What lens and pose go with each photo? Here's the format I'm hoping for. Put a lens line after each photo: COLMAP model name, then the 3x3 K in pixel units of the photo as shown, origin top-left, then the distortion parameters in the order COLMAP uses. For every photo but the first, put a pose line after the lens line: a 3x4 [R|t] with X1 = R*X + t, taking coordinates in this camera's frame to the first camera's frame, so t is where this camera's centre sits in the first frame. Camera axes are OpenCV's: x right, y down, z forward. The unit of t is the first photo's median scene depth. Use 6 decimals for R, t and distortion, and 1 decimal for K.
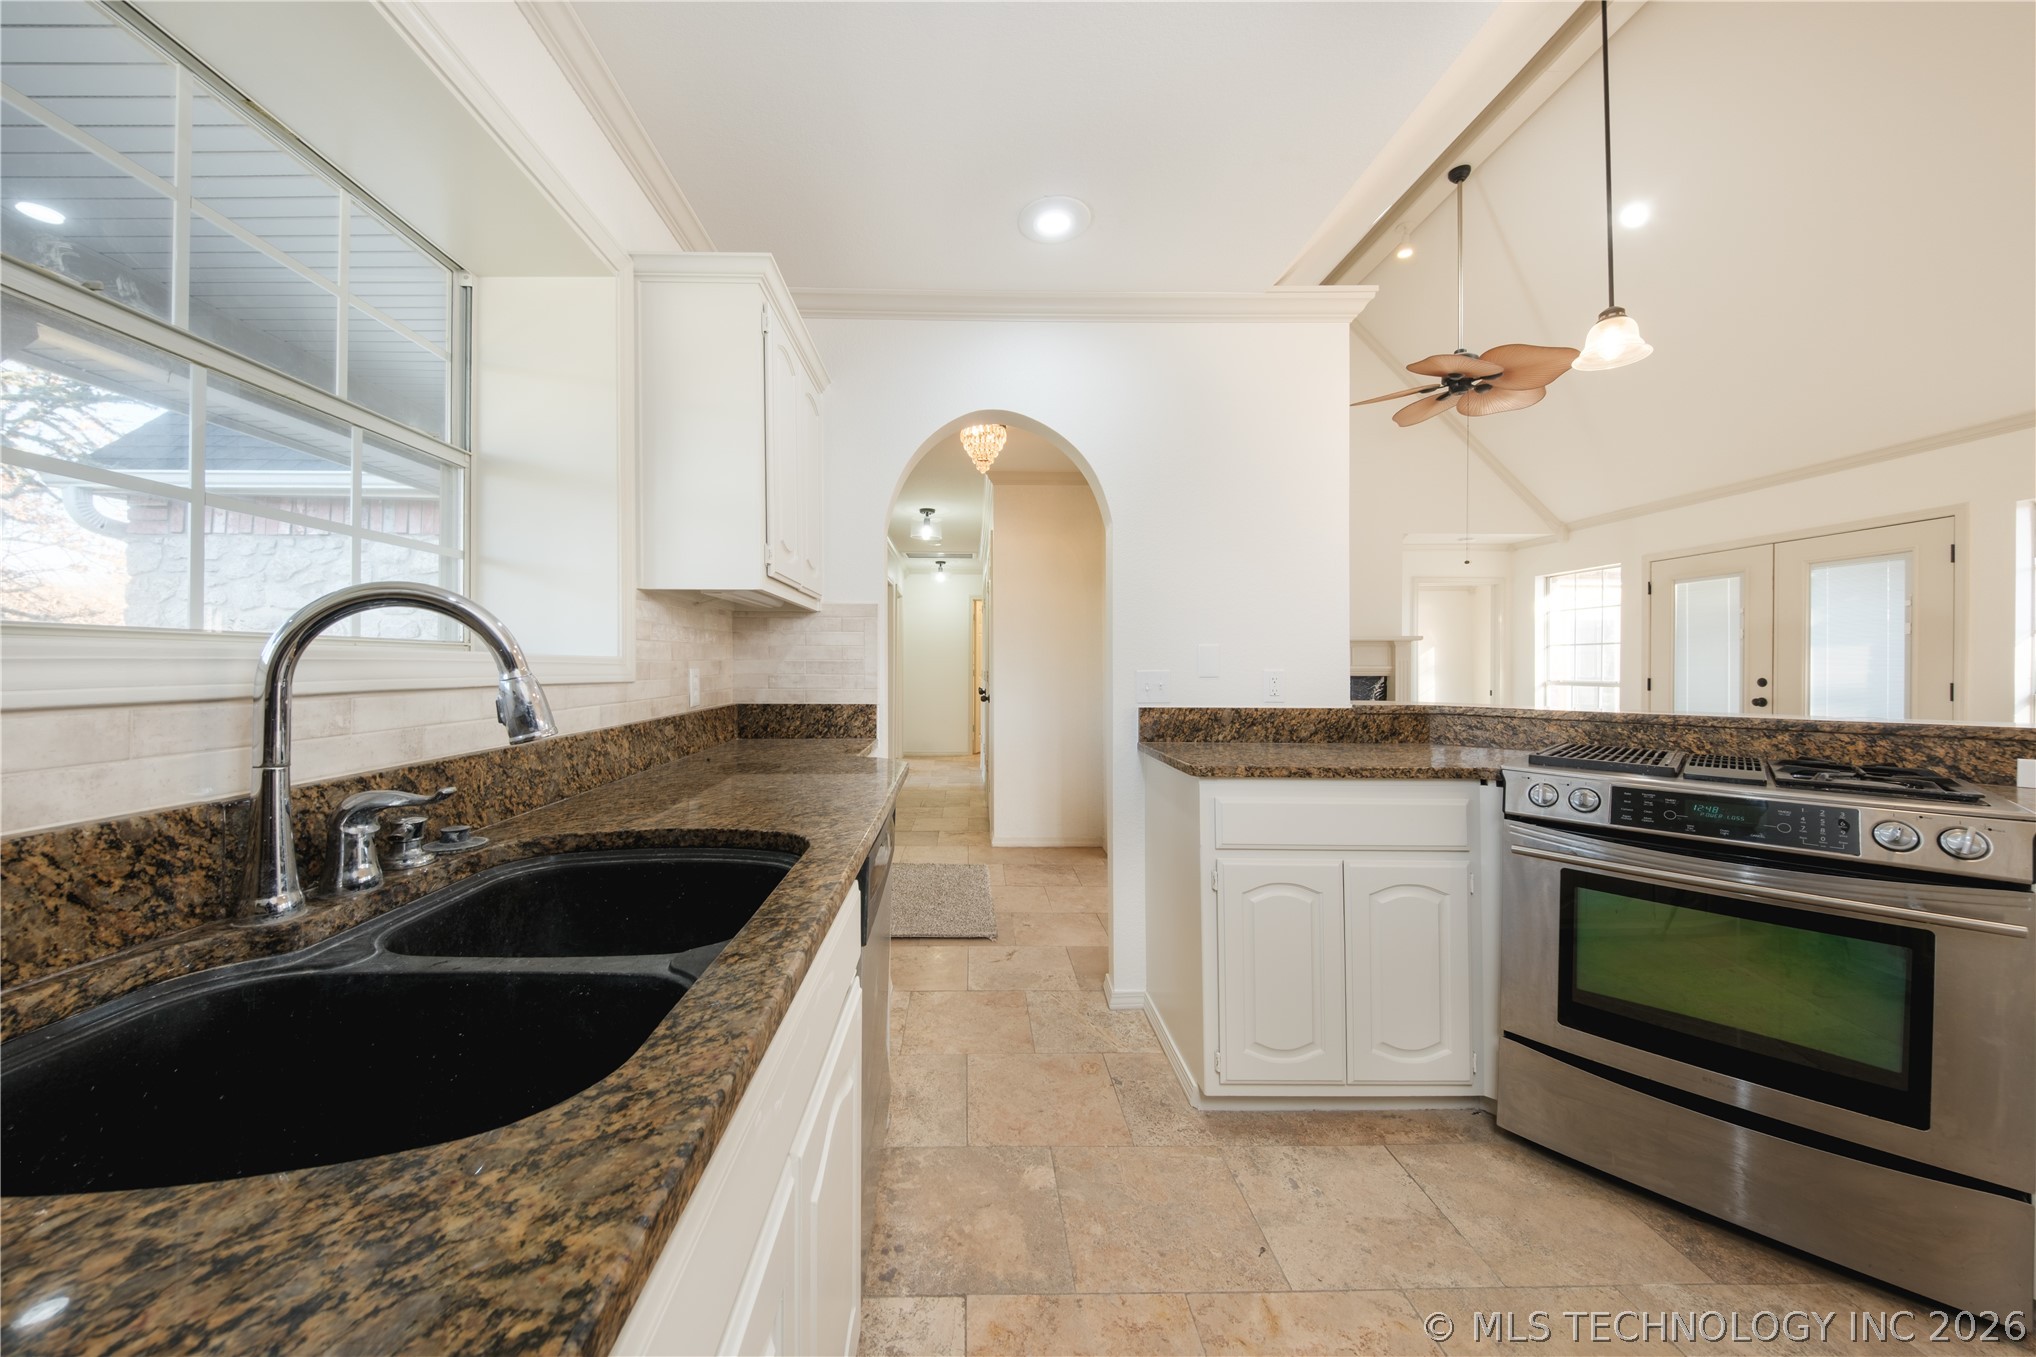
lens RADIAL K [[702.4, 0, 985.0], [0, 702.4, 668.0], [0, 0, 1]] dist [0.002062, -0.003528]
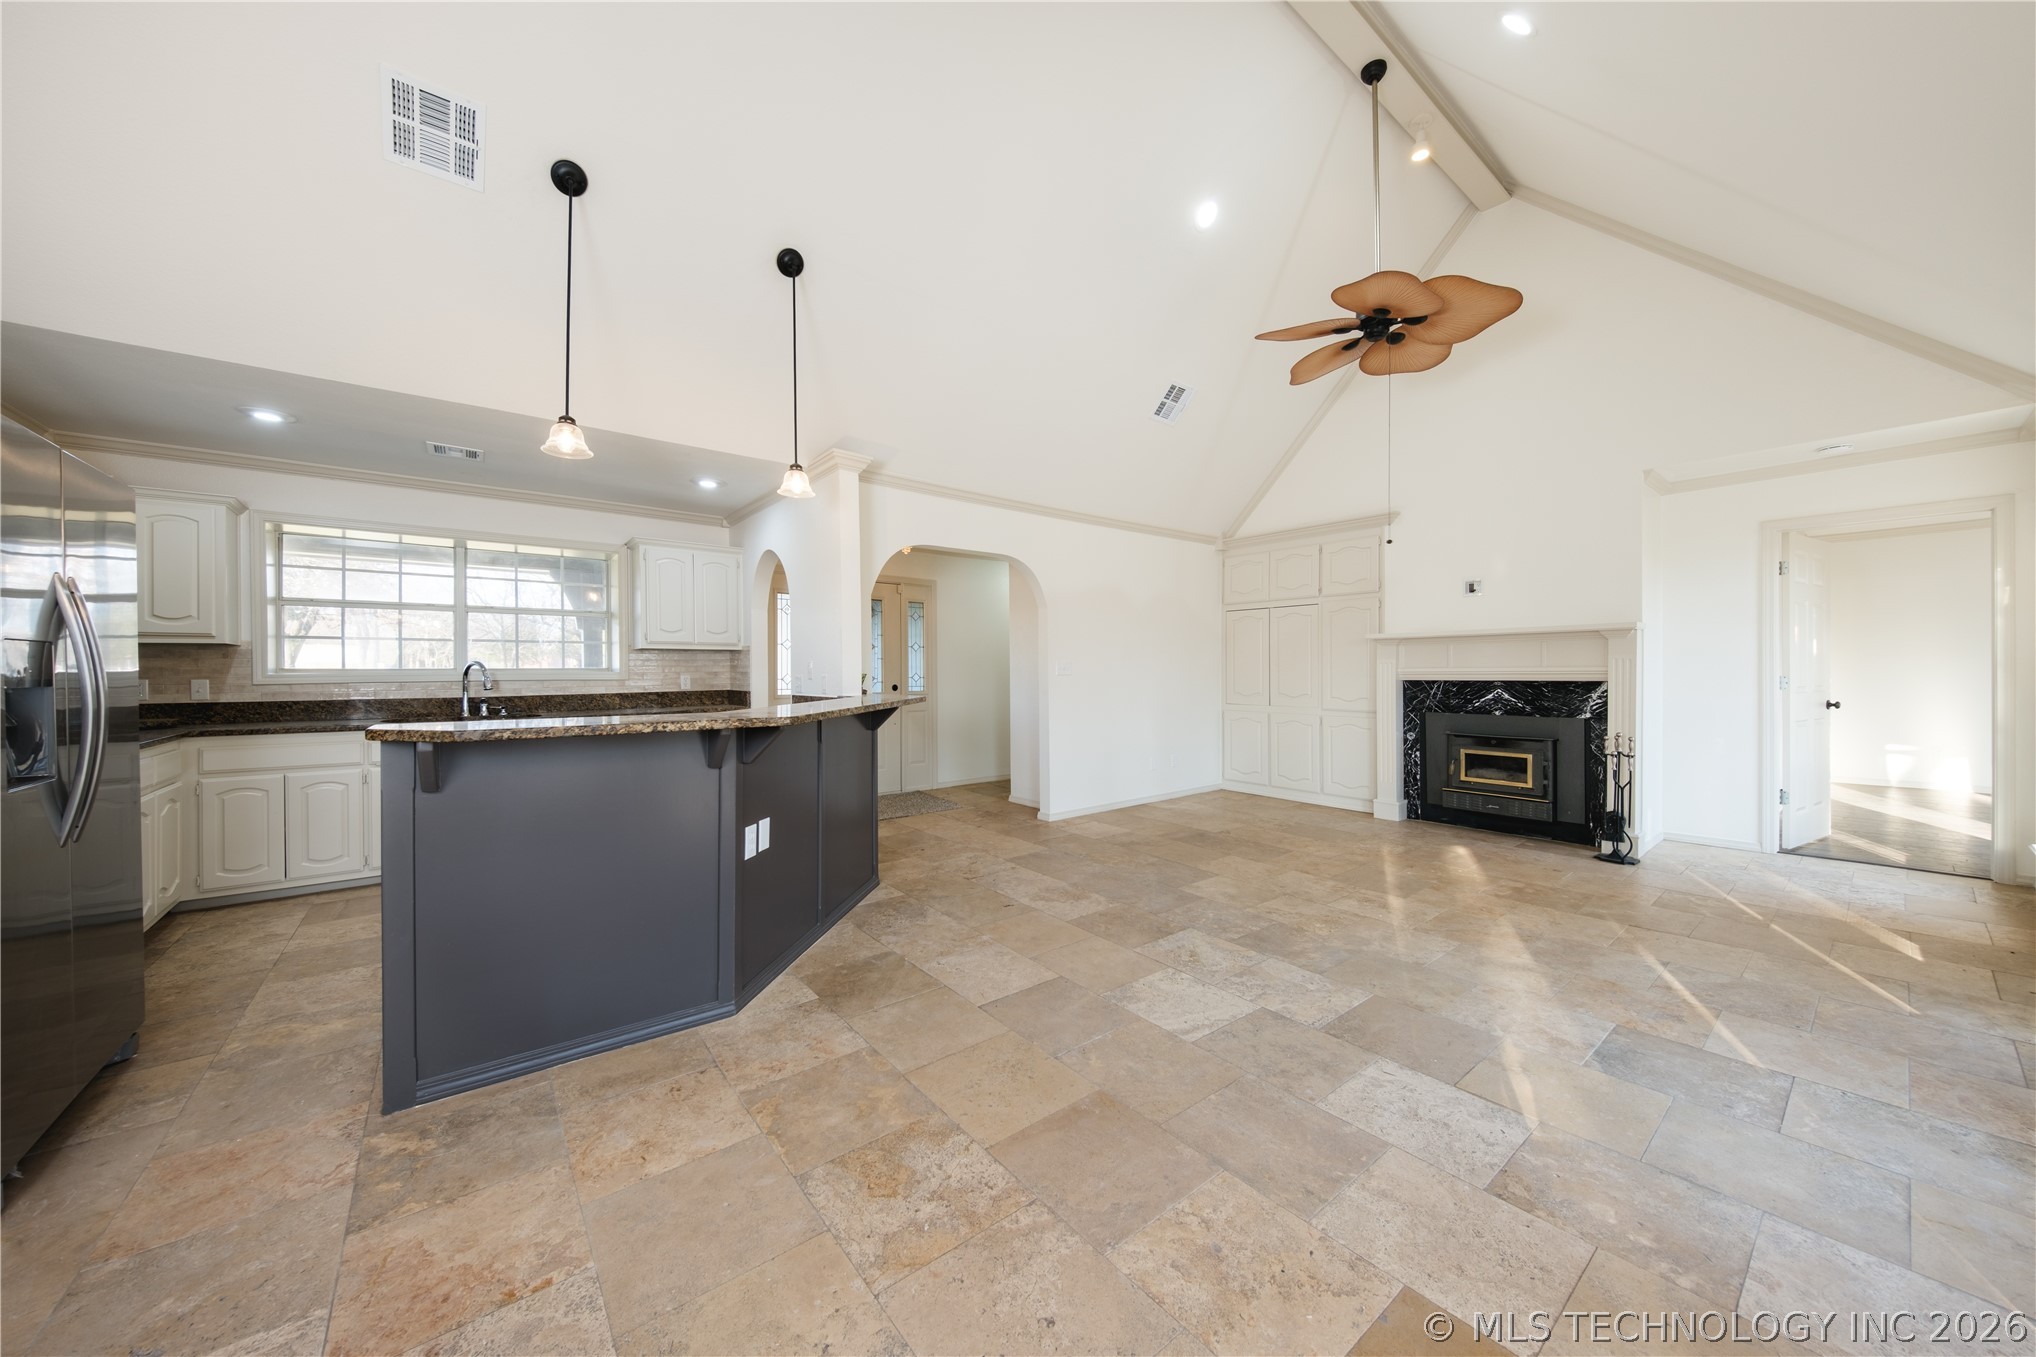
lens RADIAL K [[702.4, 0, 1030.9], [0, 702.4, 672.2], [0, 0, 1]] dist [0.002062, -0.003528]
pose [[0.622443, -0.004885, -0.782650, 1.007704], [0.005703, 0.999982, -0.001706, -0.000497], [0.782645, -0.003402, 0.622459, 0.156071]]
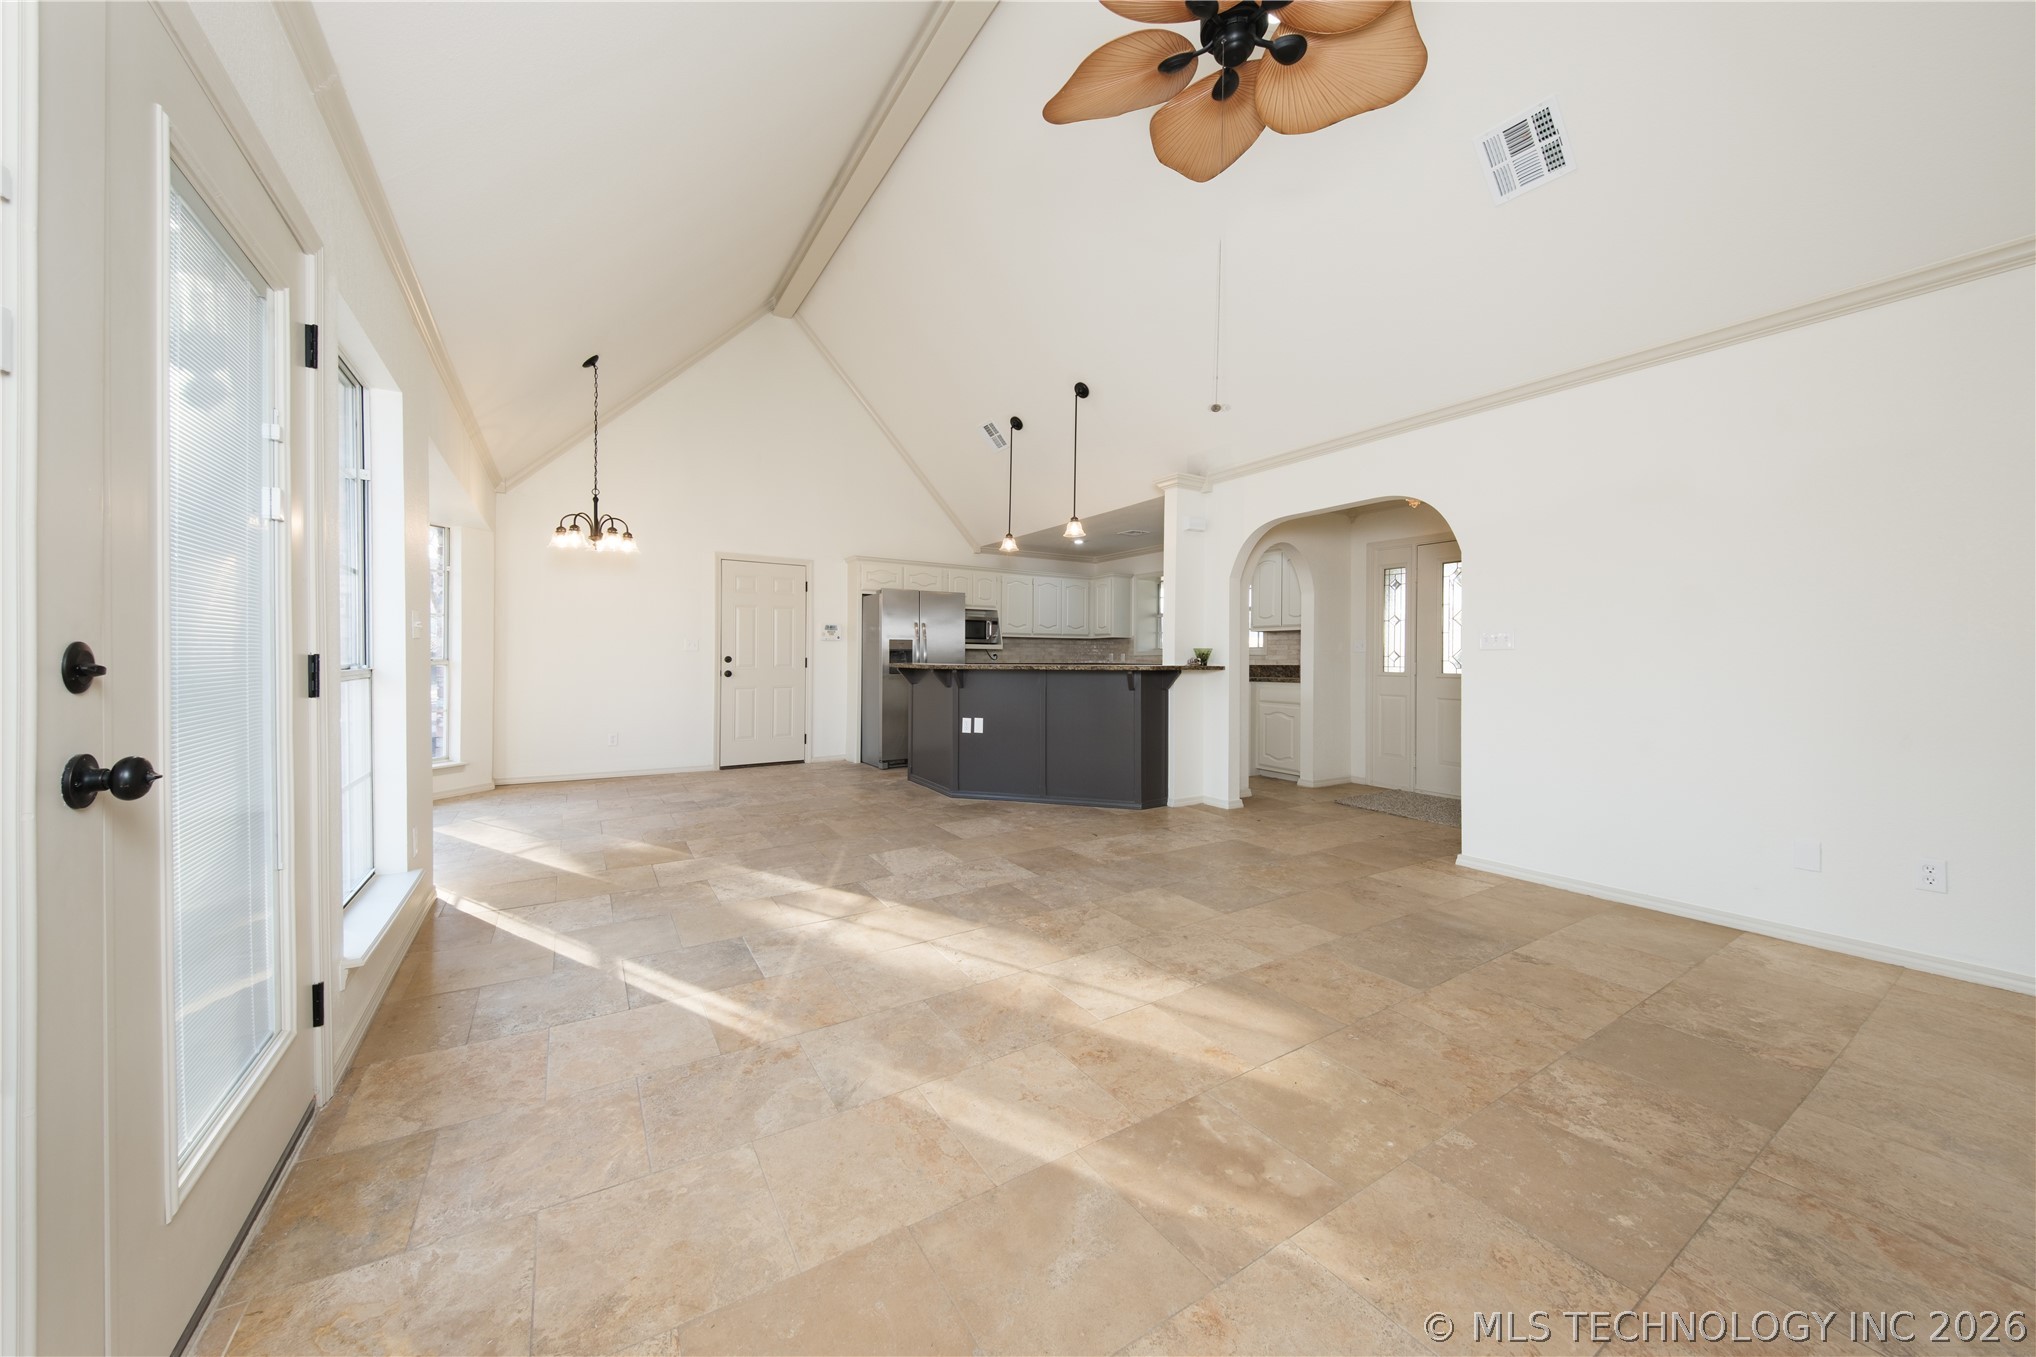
lens RADIAL K [[702.4, 0, 973.6], [0, 702.4, 655.0], [0, 0, 1]] dist [0.002062, -0.003528]
pose [[-0.879491, -0.008359, -0.475843, 0.992606], [-0.008464, 0.999962, -0.001922, 0.012048], [0.475841, 0.002337, -0.879528, 1.259522]]
